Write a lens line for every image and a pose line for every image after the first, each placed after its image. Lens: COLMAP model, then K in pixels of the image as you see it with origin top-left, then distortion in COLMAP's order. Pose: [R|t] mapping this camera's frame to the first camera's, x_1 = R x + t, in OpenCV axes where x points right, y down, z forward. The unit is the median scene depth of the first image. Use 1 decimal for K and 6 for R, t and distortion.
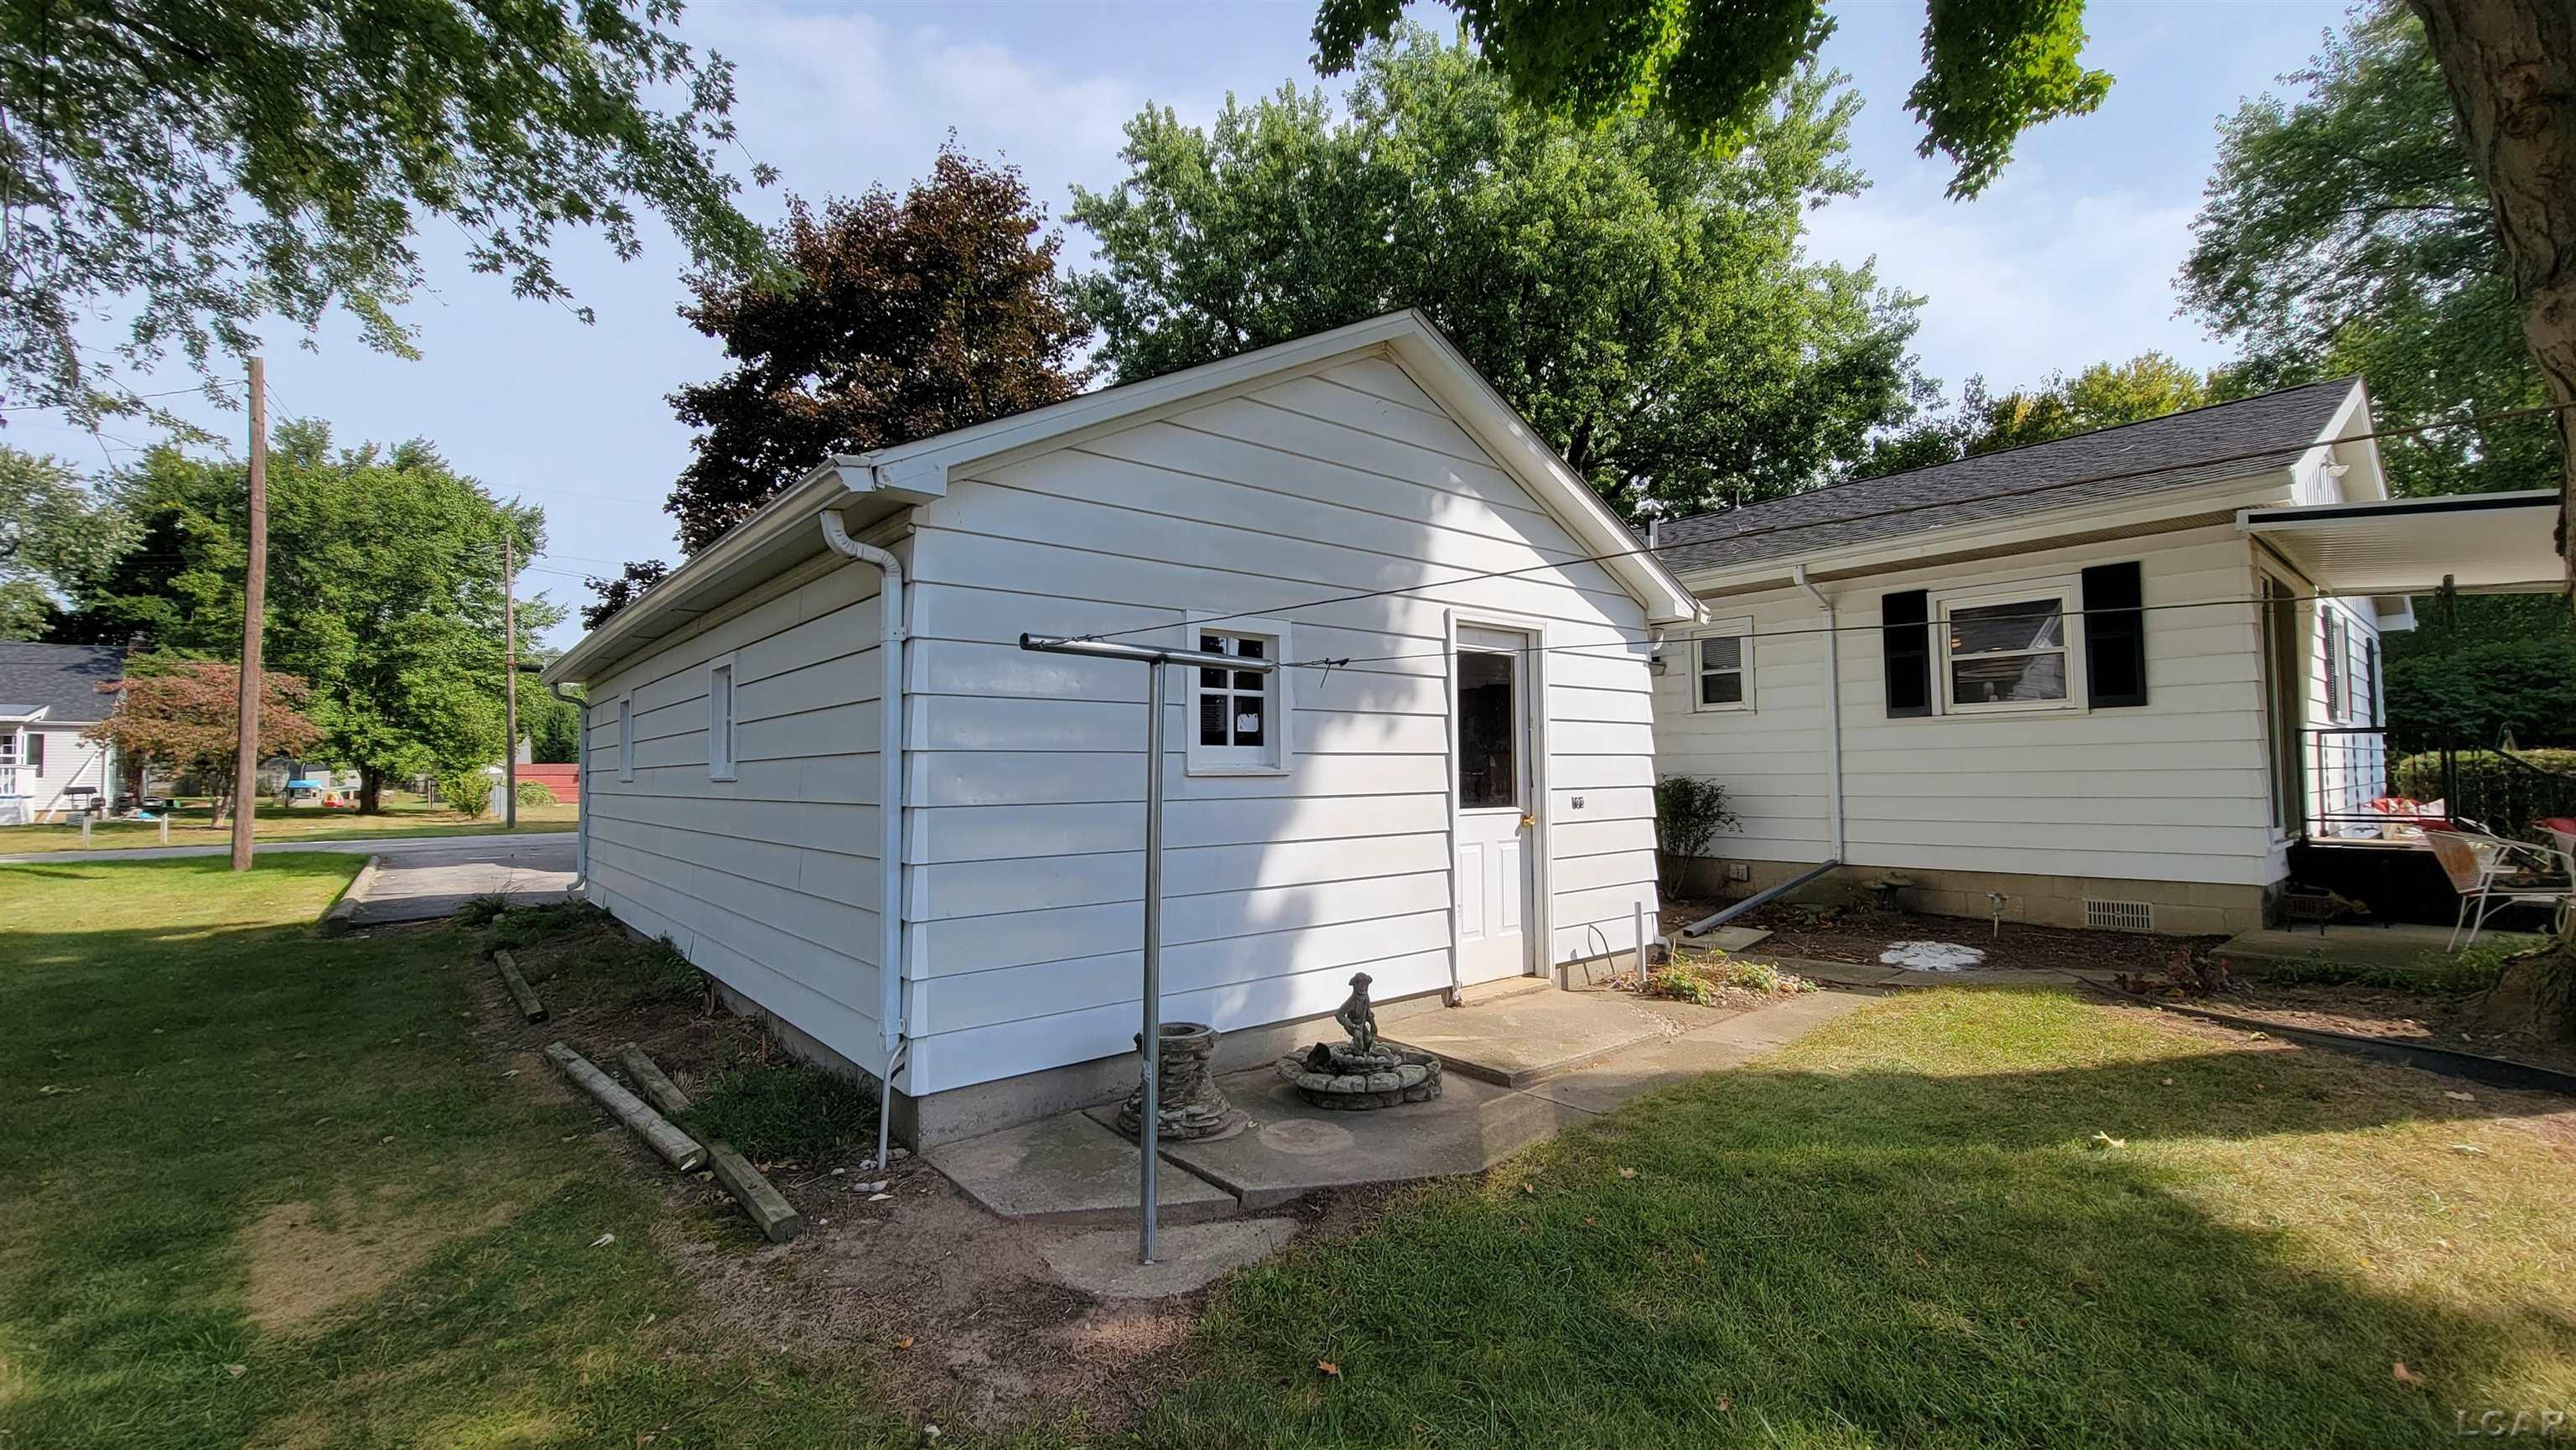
lens RADIAL K [[1044.7, 0, 1288.0], [0, 1044.7, 725.0], [0, 0, 1]] dist [-0.002652, -0.000753]
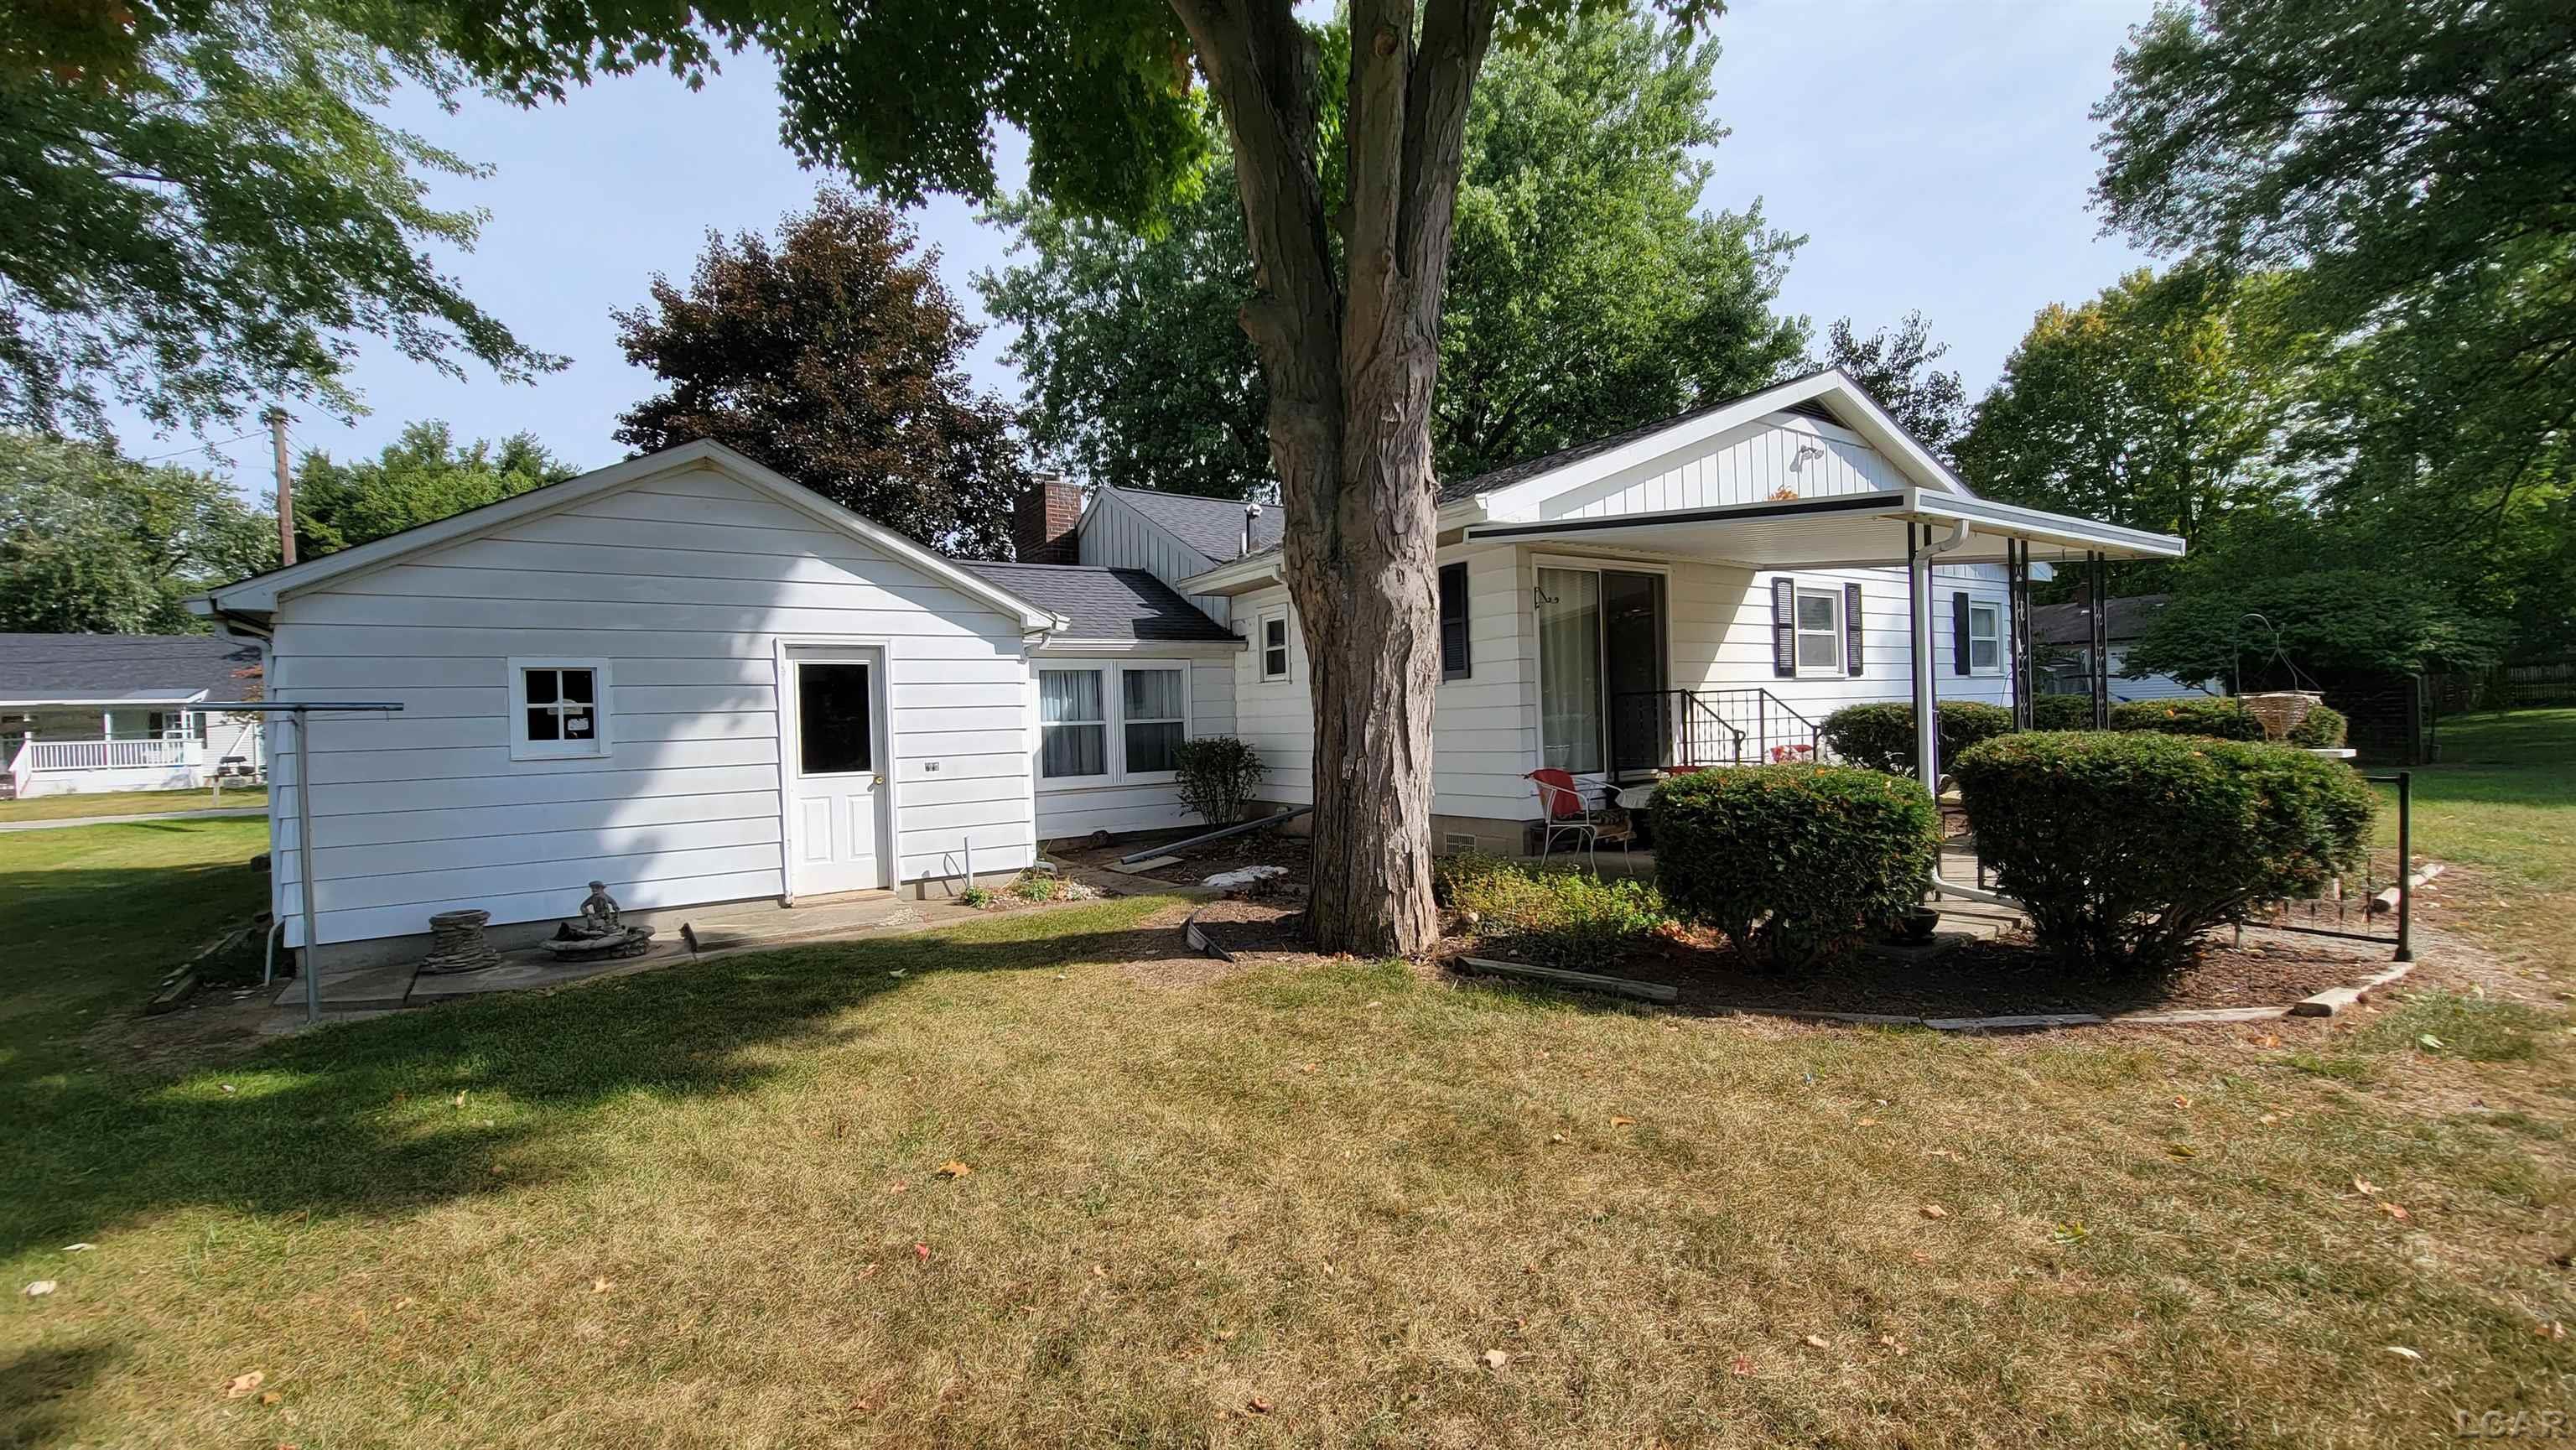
lens RADIAL K [[1044.7, 0, 1288.0], [0, 1044.7, 725.0], [0, 0, 1]] dist [-0.002652, -0.000753]
pose [[0.994241, -0.020442, -0.105197, 0.846811], [0.026117, 0.998260, 0.052859, -0.040114], [0.103934, -0.055302, 0.993046, -0.313049]]
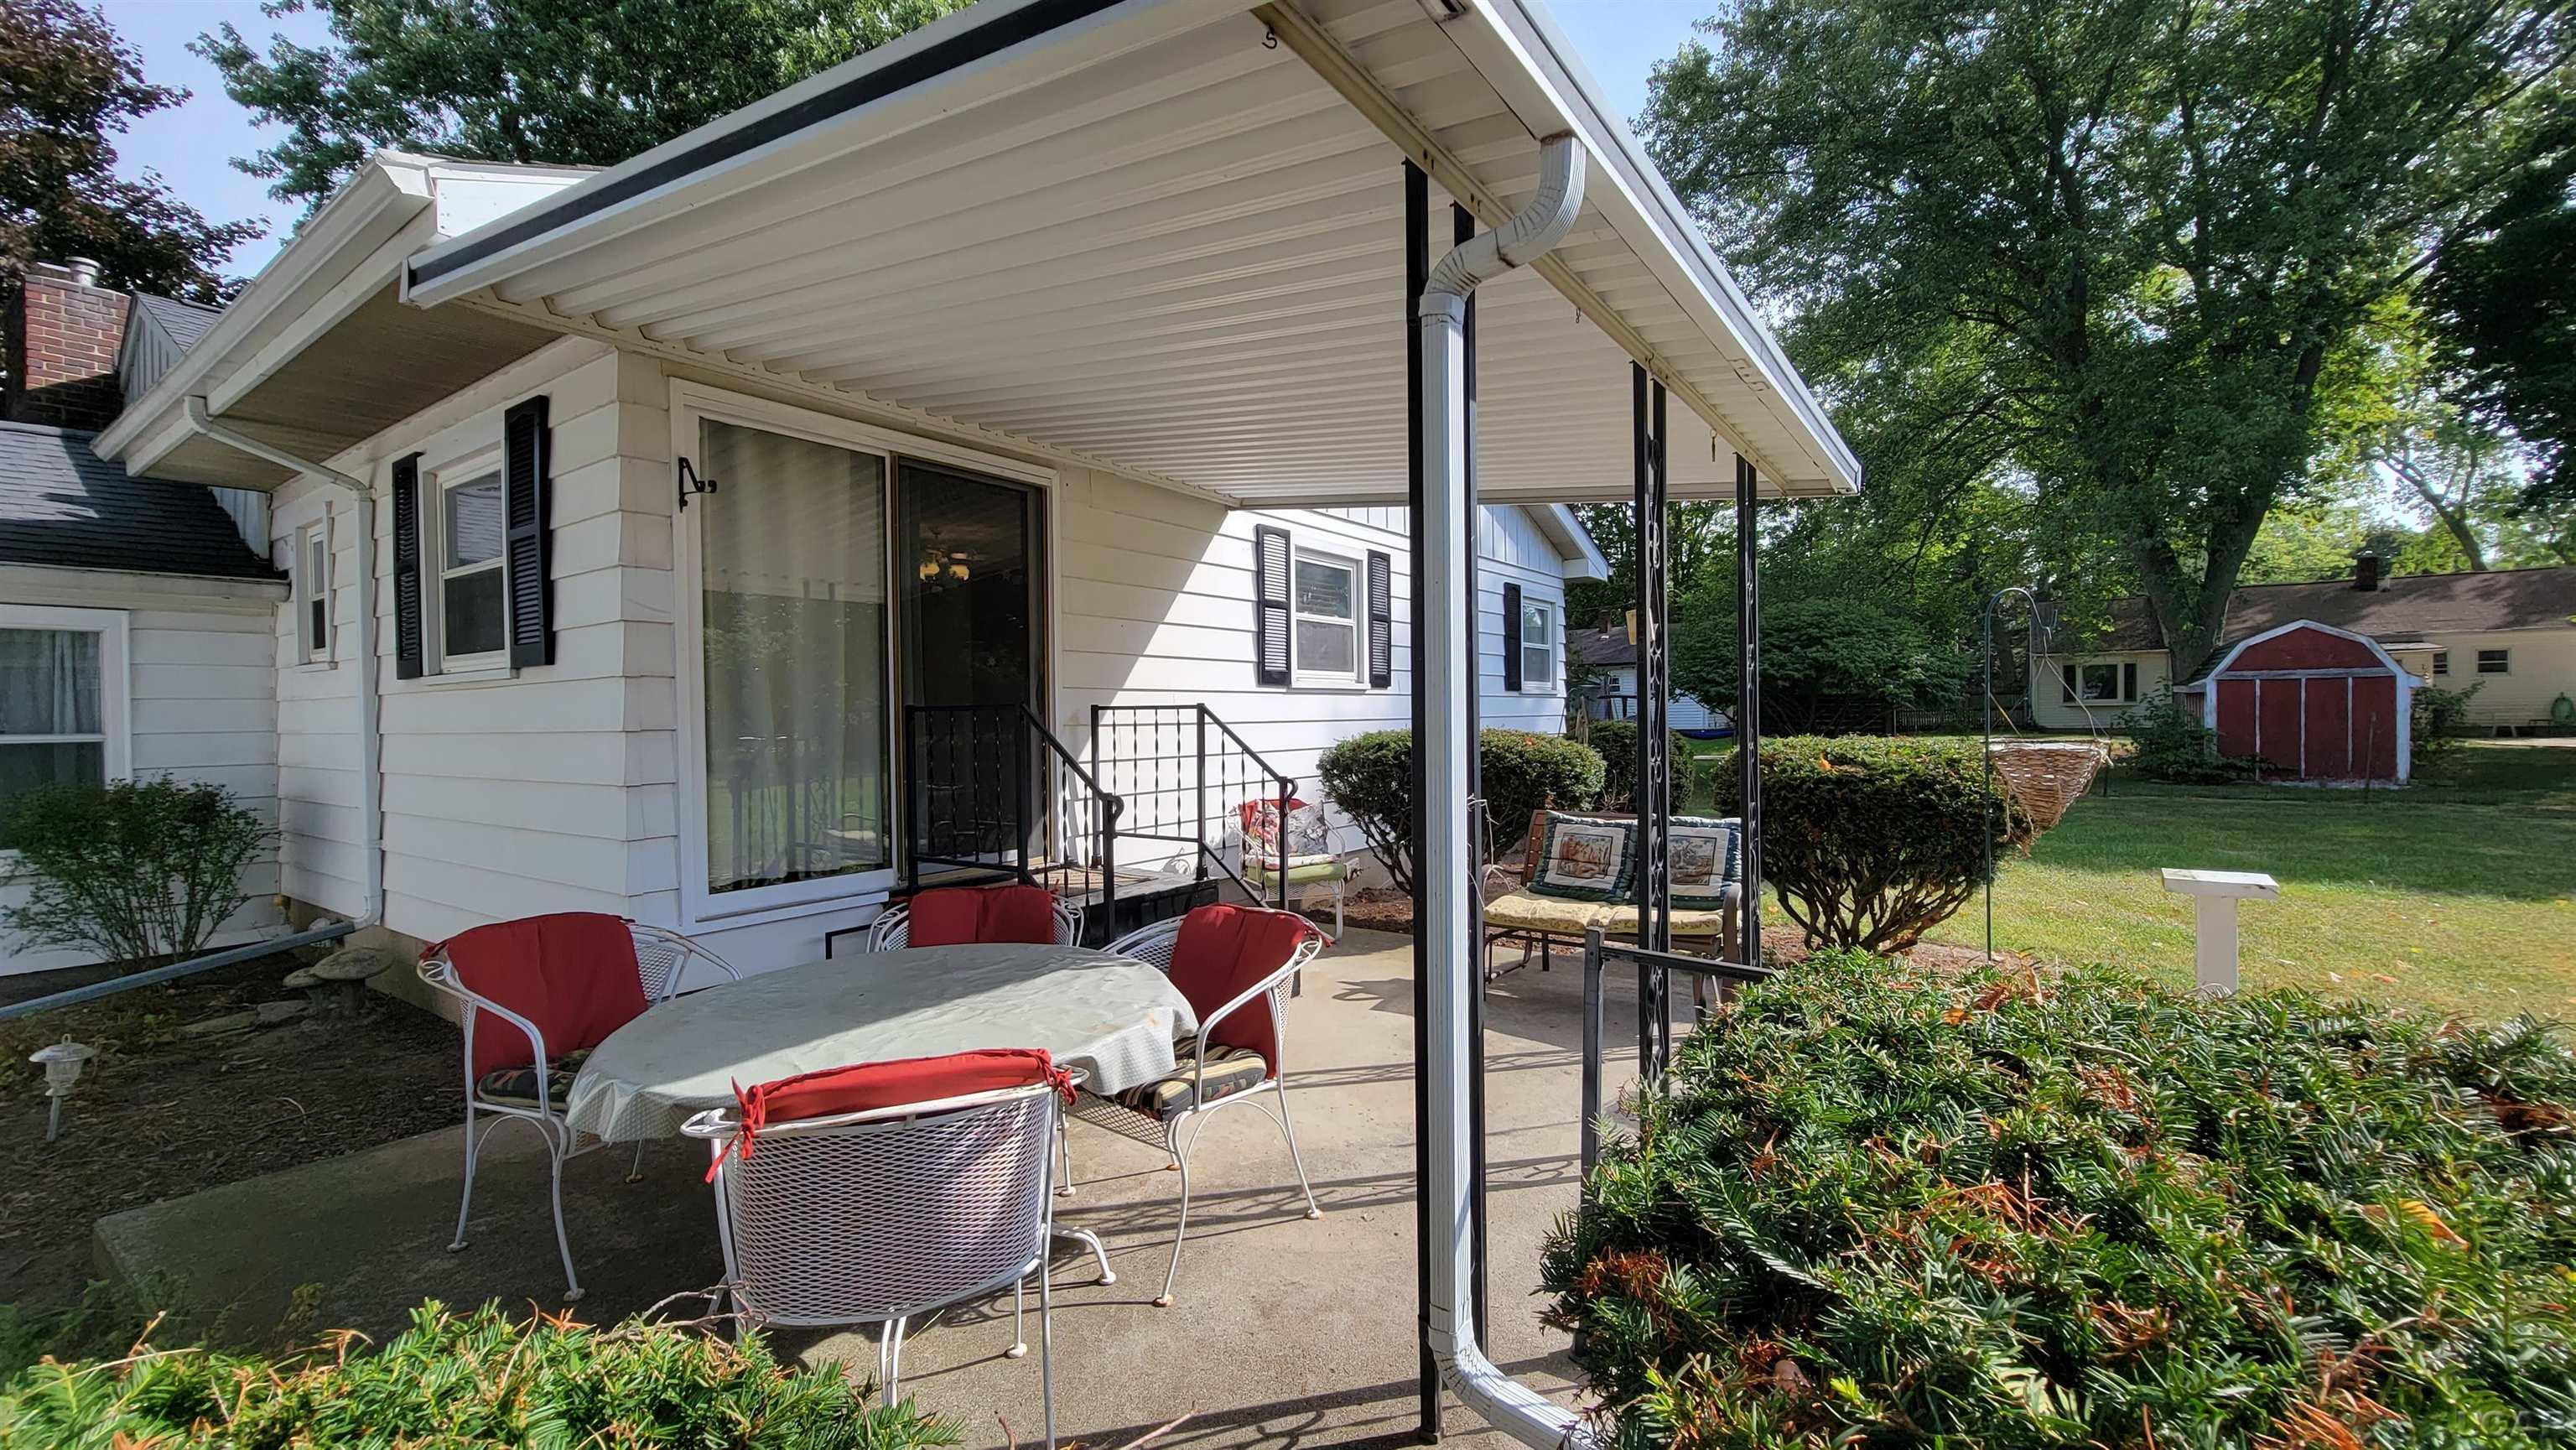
lens RADIAL K [[1044.7, 0, 1288.0], [0, 1044.7, 725.0], [0, 0, 1]] dist [-0.002652, -0.000753]
pose [[0.964832, -0.003401, 0.262847, 1.222971], [-0.010638, 0.998592, 0.051970, -0.022081], [-0.262653, -0.052939, 0.963437, 0.461199]]
